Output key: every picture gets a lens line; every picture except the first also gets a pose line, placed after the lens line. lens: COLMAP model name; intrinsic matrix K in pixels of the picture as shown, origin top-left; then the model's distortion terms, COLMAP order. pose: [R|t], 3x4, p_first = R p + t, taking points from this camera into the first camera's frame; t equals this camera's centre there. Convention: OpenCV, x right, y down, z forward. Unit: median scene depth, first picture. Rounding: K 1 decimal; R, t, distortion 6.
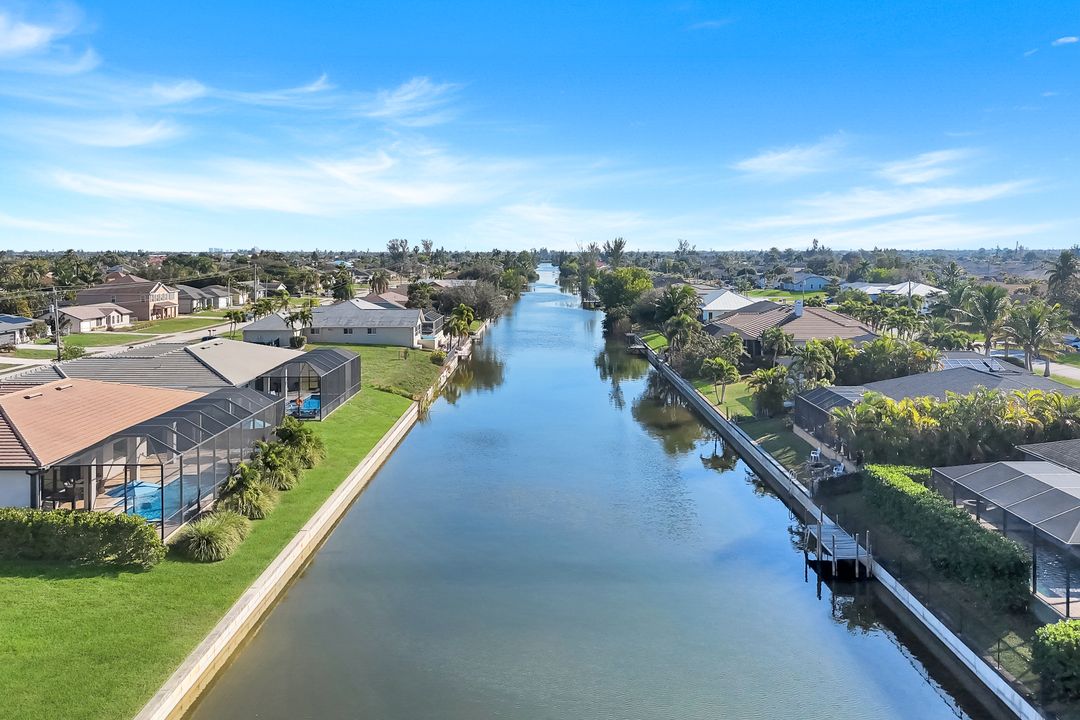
lens RADIAL K [[754.7, 0, 538.5], [0, 754.7, 310.9], [0, 0, 1]] dist [0.005991, -0.000464]
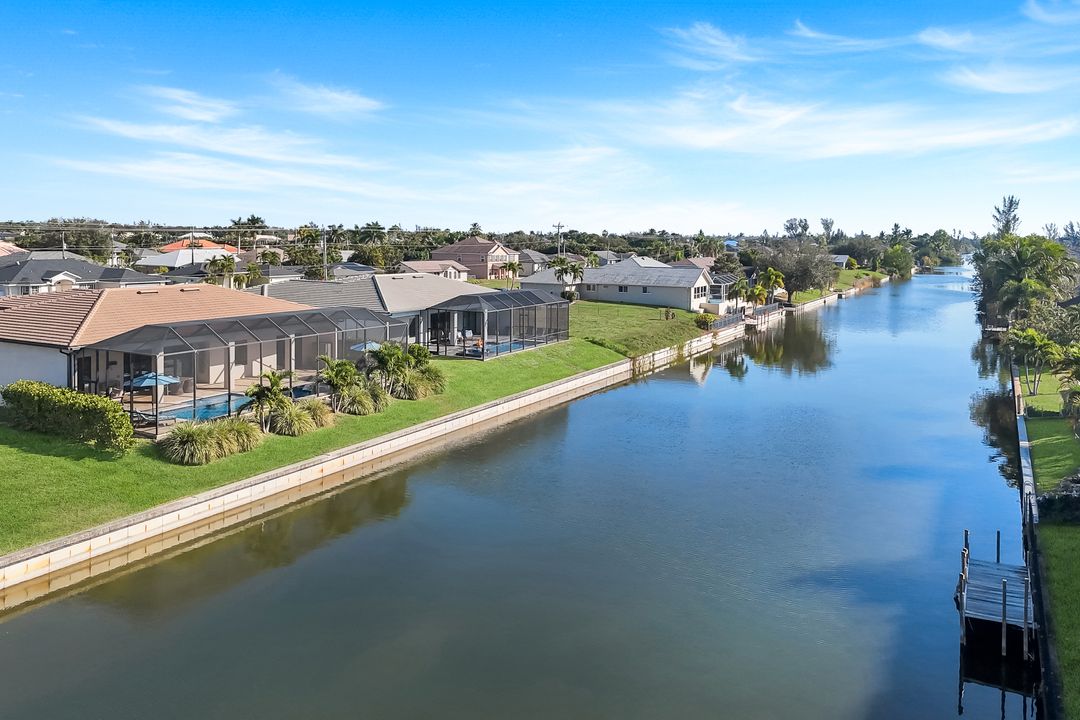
lens RADIAL K [[766.4, 0, 540.0], [0, 766.4, 360.0], [0, 0, 1]] dist [0.027908, -0.001104]
pose [[0.875977, 0.085719, -0.474675, 0.094795], [-0.044704, 0.994275, 0.097052, 0.021714], [0.480277, -0.063795, 0.874794, 0.091657]]
